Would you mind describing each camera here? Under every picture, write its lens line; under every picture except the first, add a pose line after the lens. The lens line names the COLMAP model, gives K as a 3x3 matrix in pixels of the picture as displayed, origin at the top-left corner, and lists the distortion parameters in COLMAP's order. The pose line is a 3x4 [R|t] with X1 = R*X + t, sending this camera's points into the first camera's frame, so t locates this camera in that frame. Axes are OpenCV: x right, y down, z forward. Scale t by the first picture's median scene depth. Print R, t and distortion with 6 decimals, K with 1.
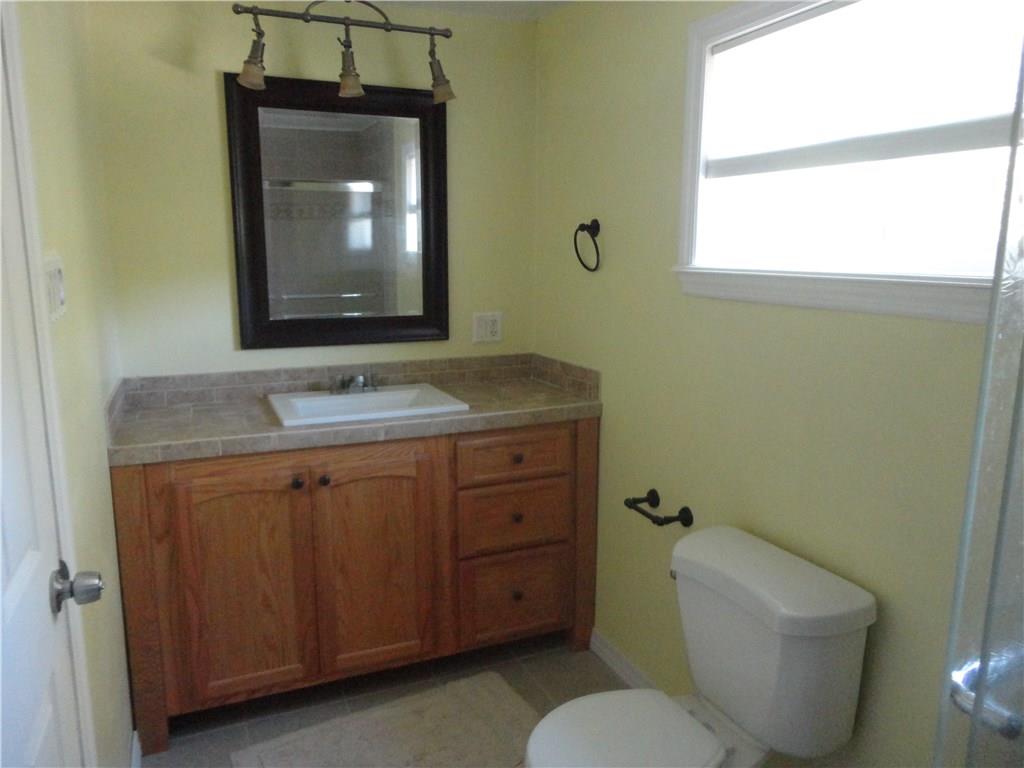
lens RADIAL K [[753.8, 0, 512.0], [0, 753.8, 384.0], [0, 0, 1]] dist [0.004659, 0.001359]
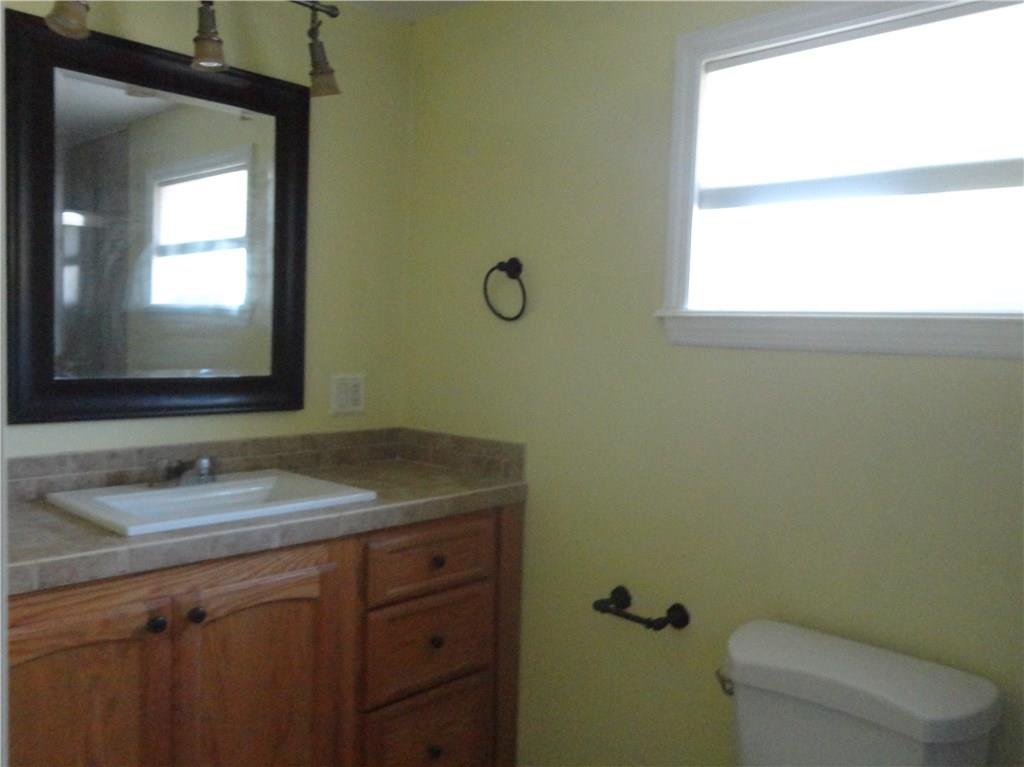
lens RADIAL K [[847.1, 0, 512.0], [0, 847.1, 383.5], [0, 0, 1]] dist [0.011211, 0.001828]
pose [[0.924111, 0.003929, 0.382104, -0.259147], [0.039826, 0.993511, -0.106533, 0.015928], [-0.380043, 0.113665, 0.917958, 0.180443]]
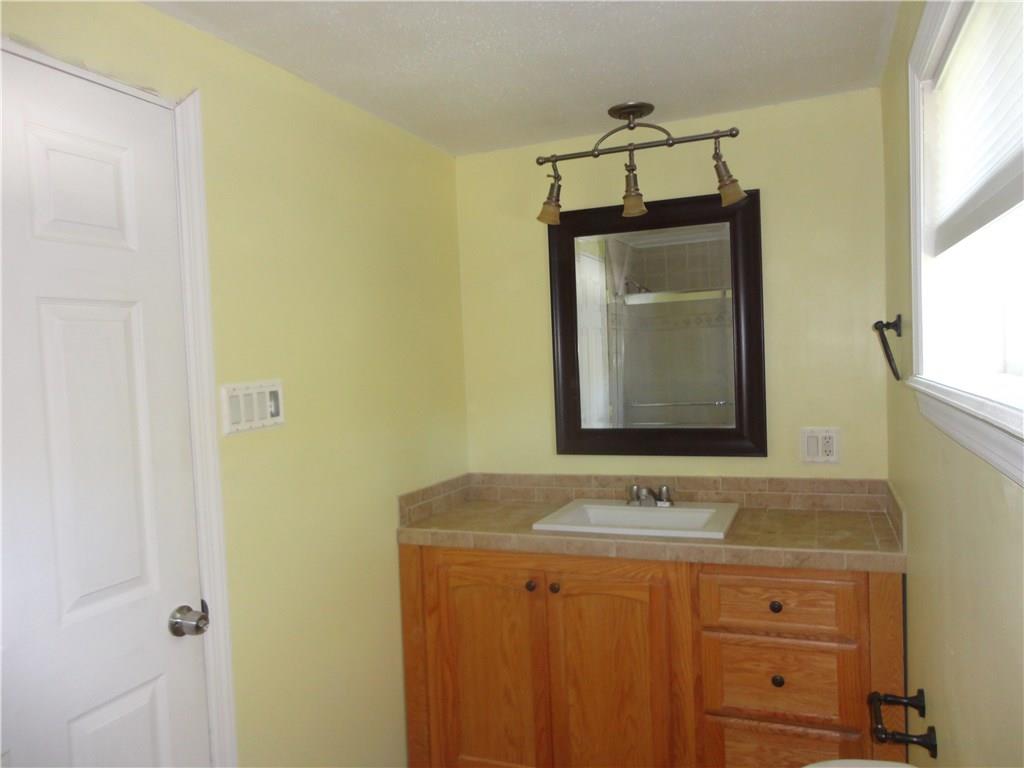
lens RADIAL K [[753.8, 0, 512.0], [0, 753.8, 384.0], [0, 0, 1]] dist [0.004659, 0.001359]
pose [[0.704442, -0.007855, -0.709718, 0.406328], [-0.085507, 0.991717, -0.095847, -0.040159], [0.704592, 0.128205, 0.697935, 0.195346]]
